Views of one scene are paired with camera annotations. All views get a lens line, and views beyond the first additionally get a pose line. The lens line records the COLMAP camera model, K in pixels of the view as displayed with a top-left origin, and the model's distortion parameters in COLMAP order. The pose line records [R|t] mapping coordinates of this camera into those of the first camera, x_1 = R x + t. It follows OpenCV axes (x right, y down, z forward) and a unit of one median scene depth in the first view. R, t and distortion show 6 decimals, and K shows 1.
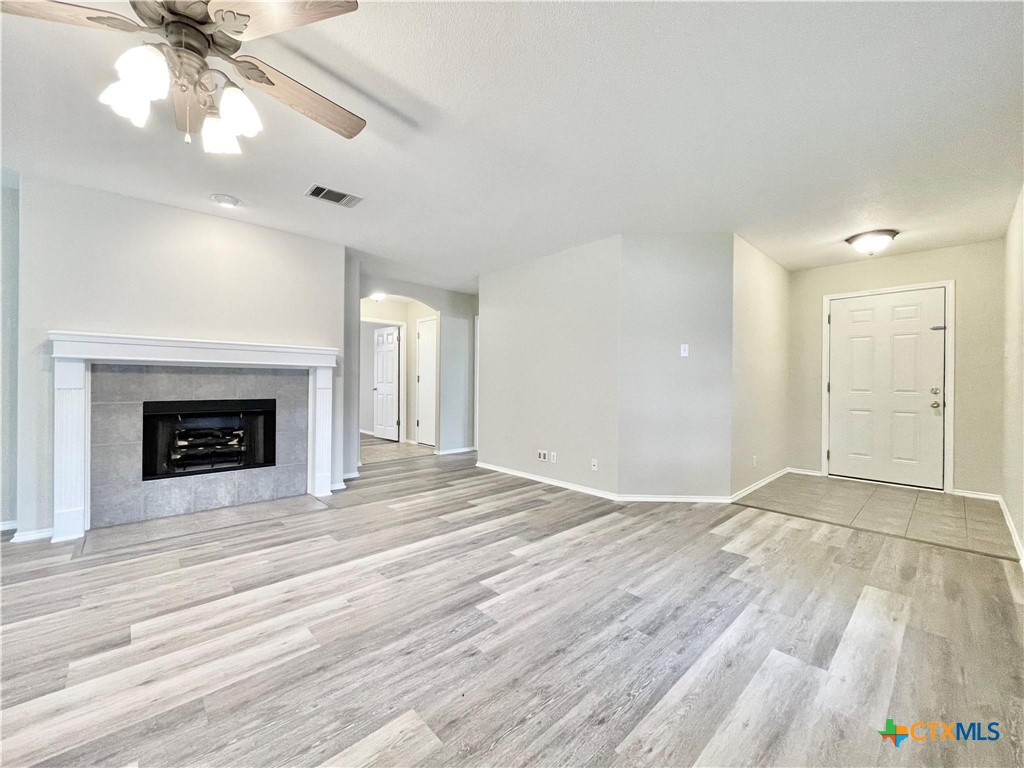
lens RADIAL K [[413.3, 0, 510.5], [0, 413.3, 381.2], [0, 0, 1]] dist [0.000153, -0.000060]
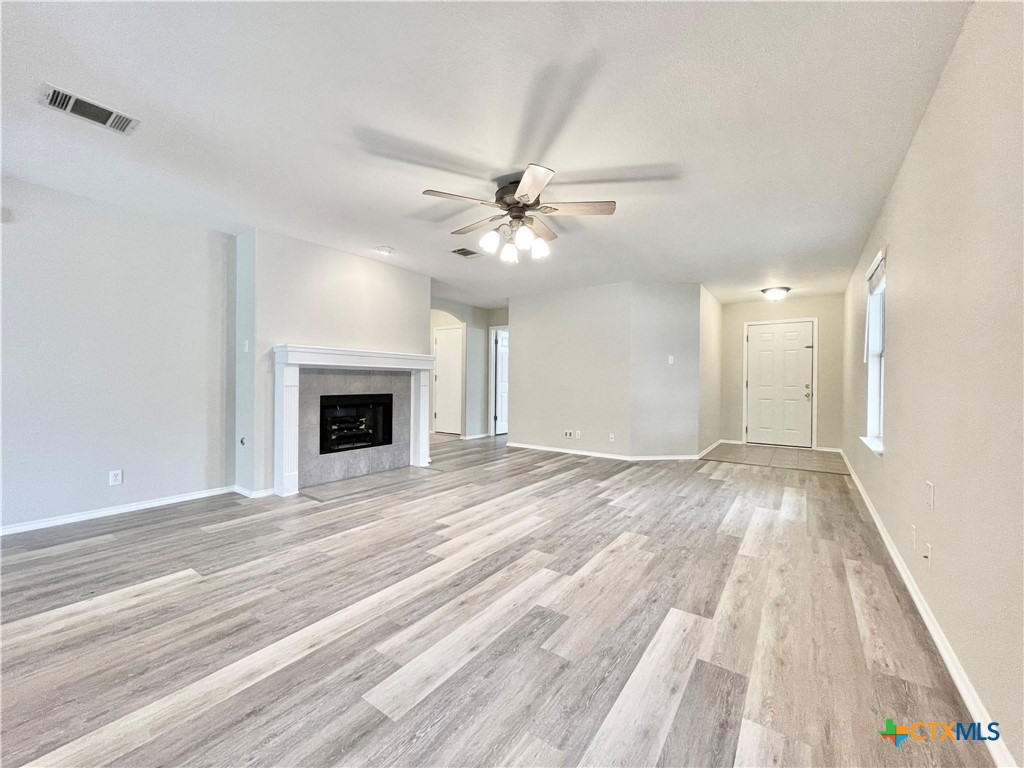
lens RADIAL K [[413.3, 0, 510.5], [0, 413.3, 381.2], [0, 0, 1]] dist [0.000153, -0.000060]
pose [[0.979808, -0.000495, 0.199940, -0.527813], [-0.000414, 0.999990, 0.004505, -0.003656], [-0.199940, -0.004497, 0.979798, -0.423934]]
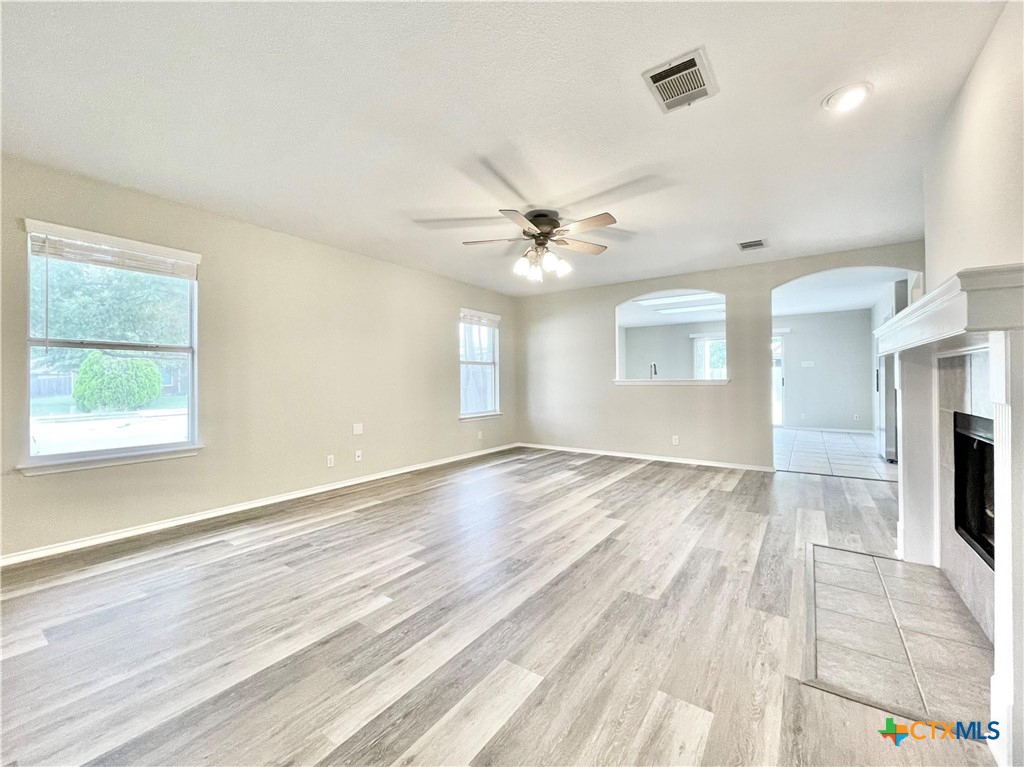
lens RADIAL K [[423.6, 0, 510.6], [0, 423.6, 379.4], [0, 0, 1]] dist [0.000478, -0.000598]
pose [[-0.979047, -0.002205, -0.203621, -0.044499], [-0.001591, 0.999994, -0.003177, 0.000365], [0.203627, -0.002787, -0.979045, 1.464848]]
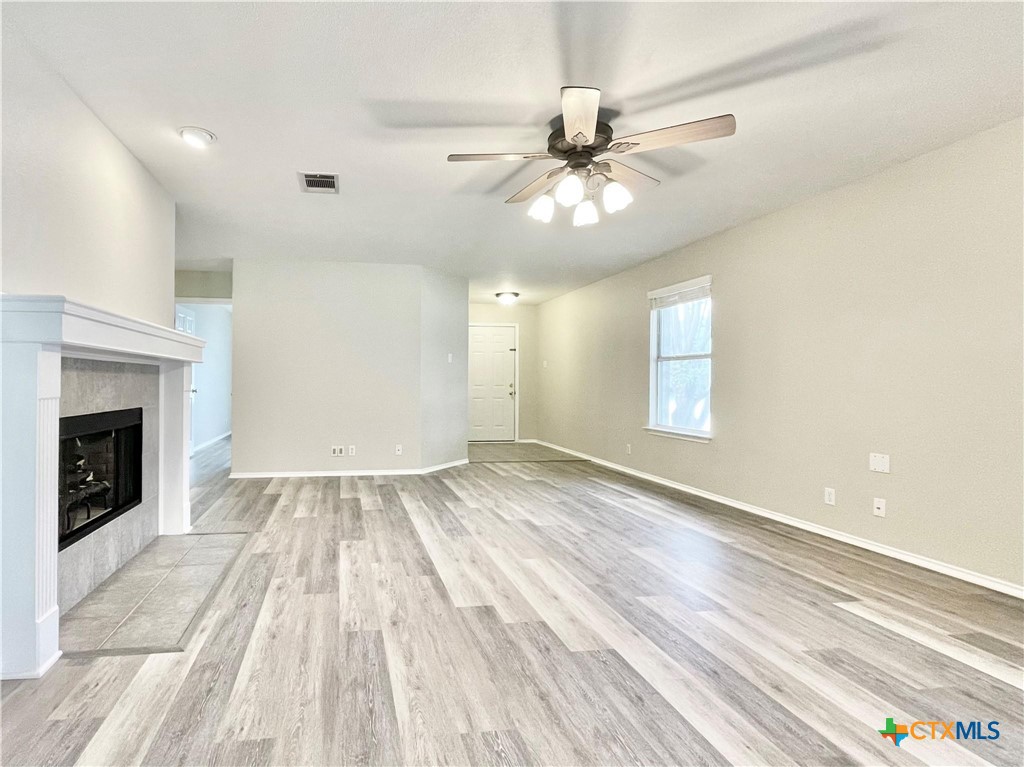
lens RADIAL K [[498.4, 0, 405.3], [0, 498.4, 386.4], [0, 0, 1]] dist [0.001587, 0.000177]
pose [[0.584145, -0.013420, 0.811538, -1.118124], [0.001709, 0.999881, 0.015305, 0.004208], [-0.811648, -0.007553, 0.584099, 0.201511]]
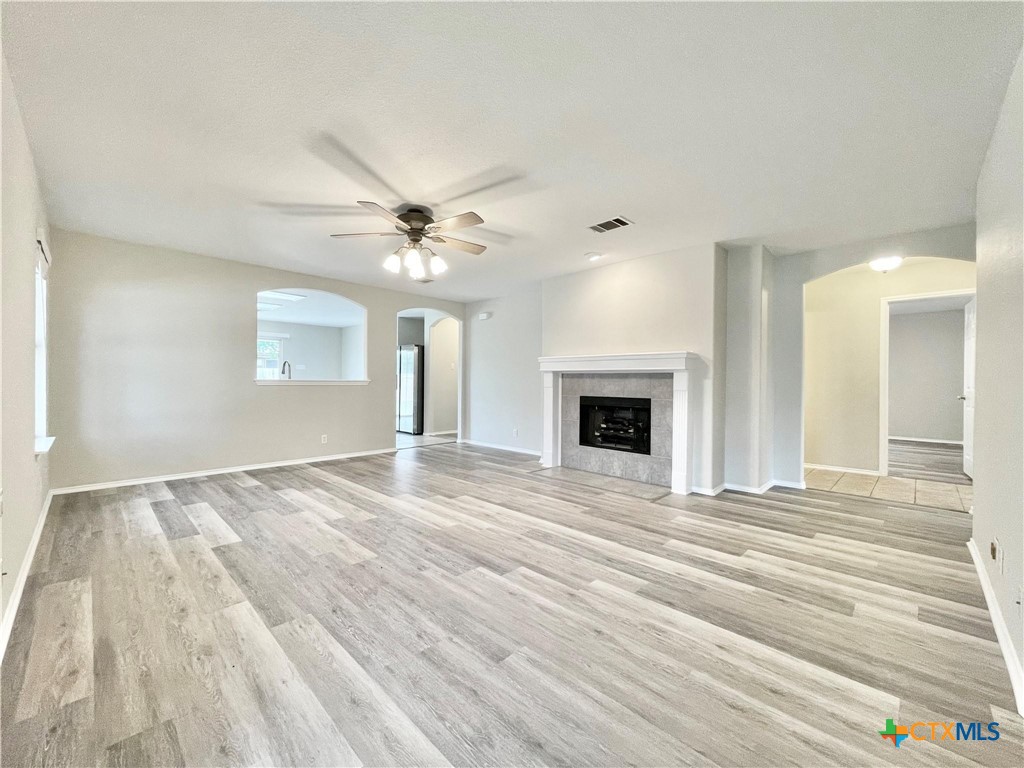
lens RADIAL K [[413.7, 0, 504.2], [0, 413.7, 382.9], [0, 0, 1]] dist [-0.001974, -0.000204]
pose [[0.035957, -0.003895, -0.999346, 0.684478], [-0.007939, 0.999960, -0.004183, 0.007496], [0.999322, 0.008084, 0.035925, 0.619300]]
